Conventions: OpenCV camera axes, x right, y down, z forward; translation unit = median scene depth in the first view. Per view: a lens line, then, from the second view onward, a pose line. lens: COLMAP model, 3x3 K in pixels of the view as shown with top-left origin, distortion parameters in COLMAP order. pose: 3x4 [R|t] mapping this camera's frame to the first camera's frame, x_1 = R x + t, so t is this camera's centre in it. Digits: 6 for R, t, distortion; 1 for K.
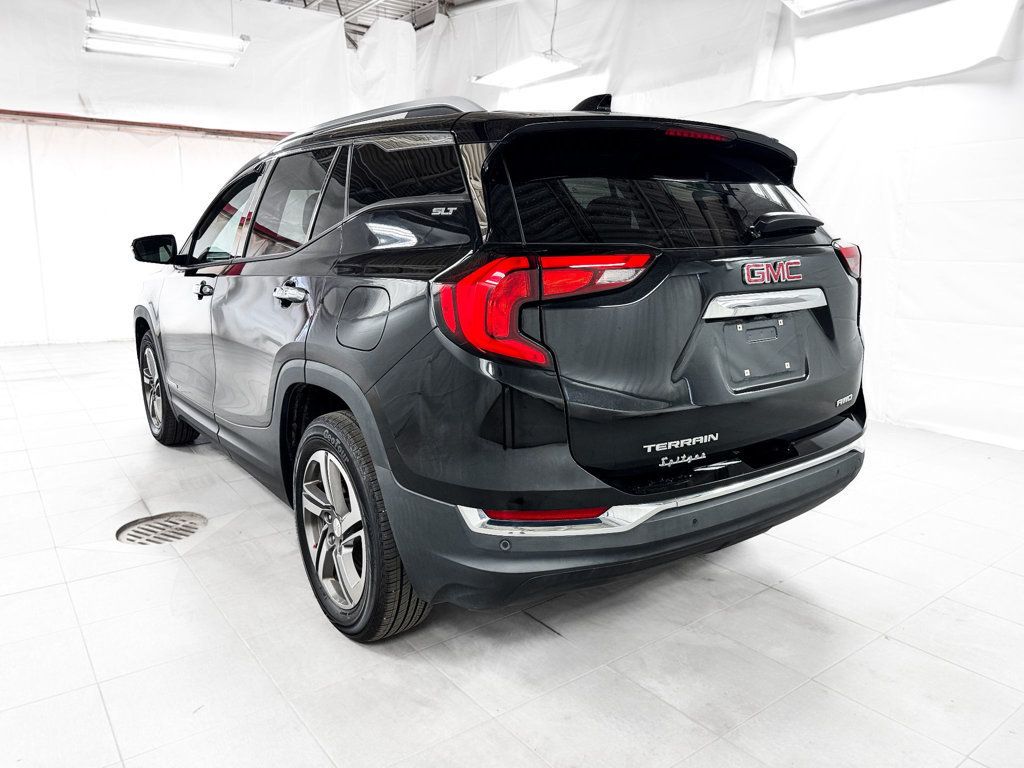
lens RADIAL K [[740.9, 0, 512.0], [0, 740.9, 384.0], [0, 0, 1]] dist [0.023001, -0.014232]
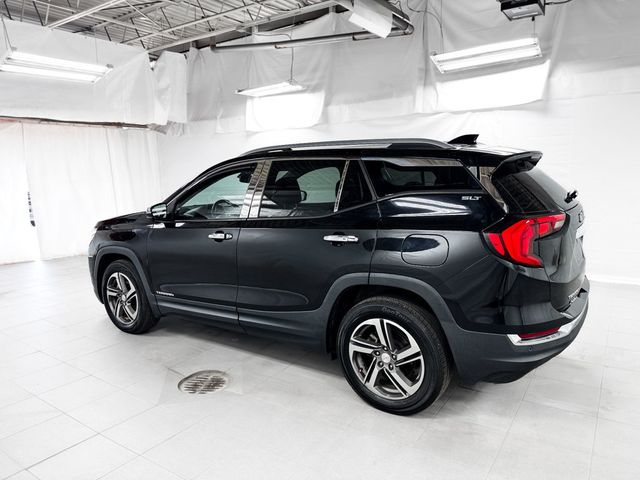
lens RADIAL K [[463.1, 0, 320.0], [0, 463.1, 240.0], [0, 0, 1]] dist [0.023001, -0.014232]
pose [[0.943493, -0.079101, 0.321814, -0.776797], [0.093477, 0.995186, -0.029442, -0.093646], [-0.317936, 0.057861, 0.946345, -0.100924]]
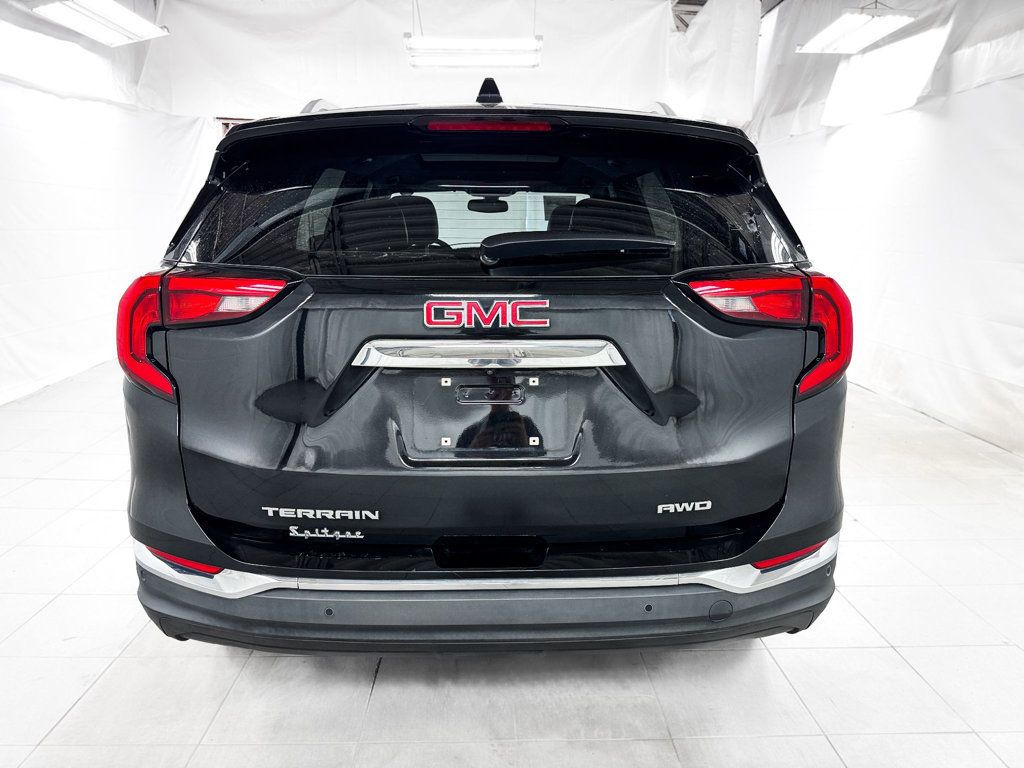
lens RADIAL K [[713.6, 0, 507.6], [0, 713.6, 388.7], [0, 0, 1]] dist [0.151968, -0.189452]
pose [[0.822456, 0.138051, -0.551823, 0.653125], [-0.122754, 0.990320, 0.064794, -0.106327], [0.555426, 0.014448, 0.831440, 0.360560]]
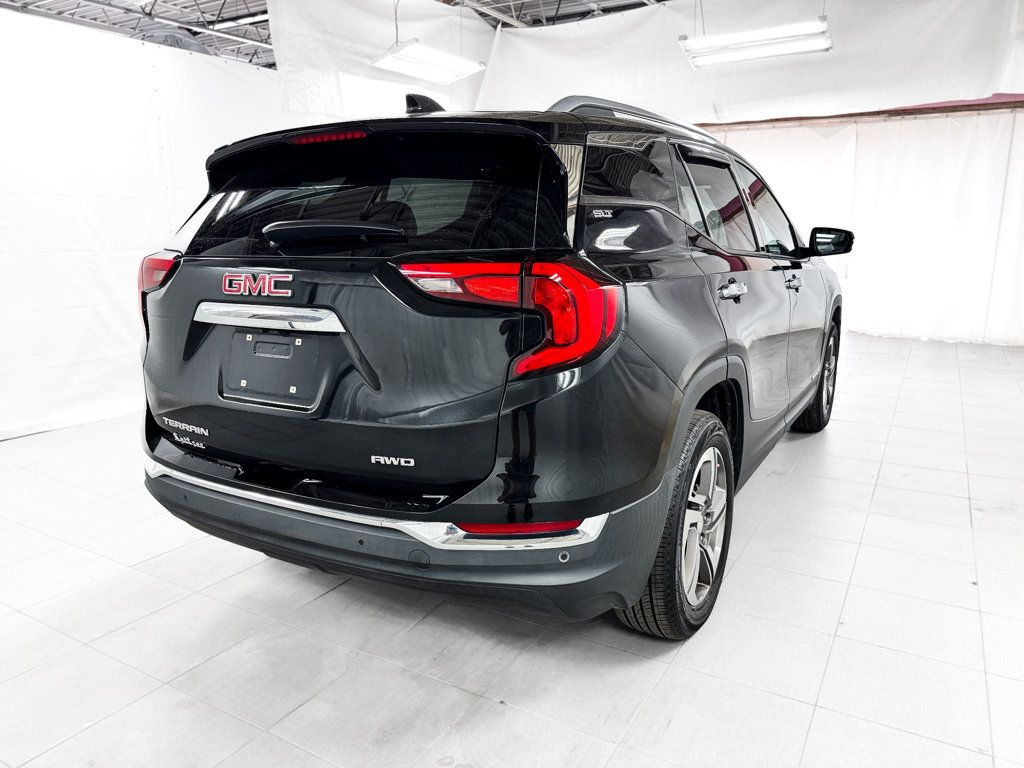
lens RADIAL K [[740.9, 0, 512.0], [0, 740.9, 384.0], [0, 0, 1]] dist [0.023001, -0.014232]
pose [[0.406859, 0.191563, -0.893180, 1.150916], [-0.172738, 0.976258, 0.130696, -0.175555], [0.897010, 0.101111, 0.430289, 0.761772]]
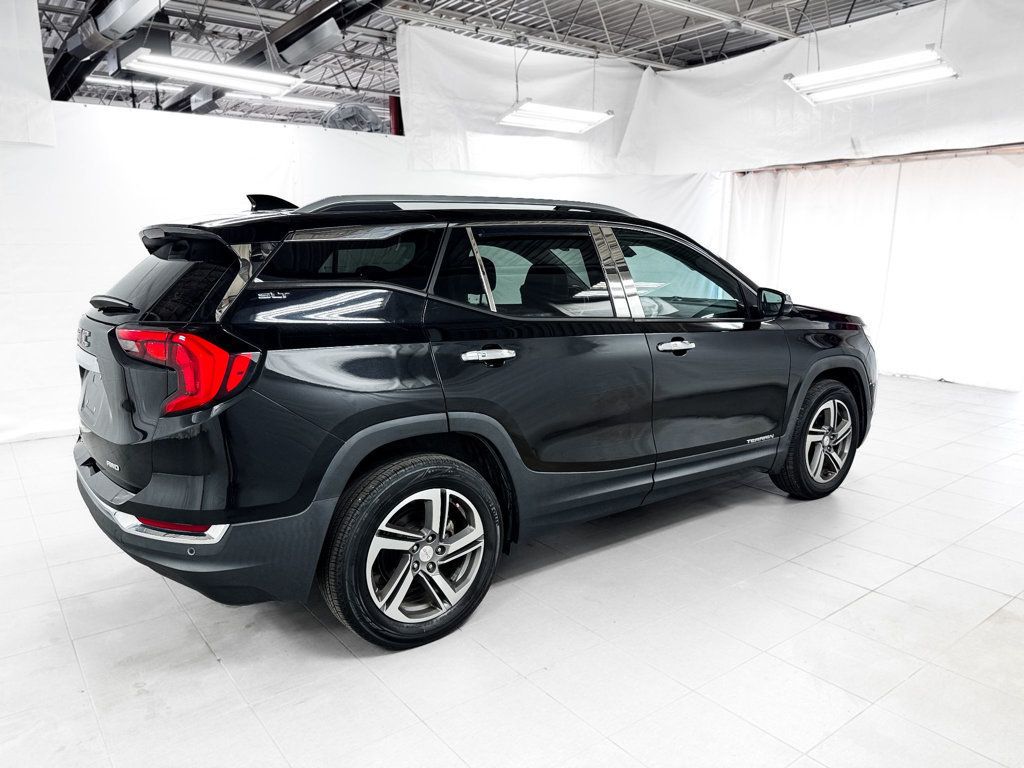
lens RADIAL K [[747.5, 0, 512.7], [0, 747.5, 390.5], [0, 0, 1]] dist [0.029553, -0.005629]
pose [[0.035728, 0.186286, -0.981846, 1.512626], [-0.190947, 0.965645, 0.176264, -0.388976], [0.980950, 0.181183, 0.070071, 1.456836]]
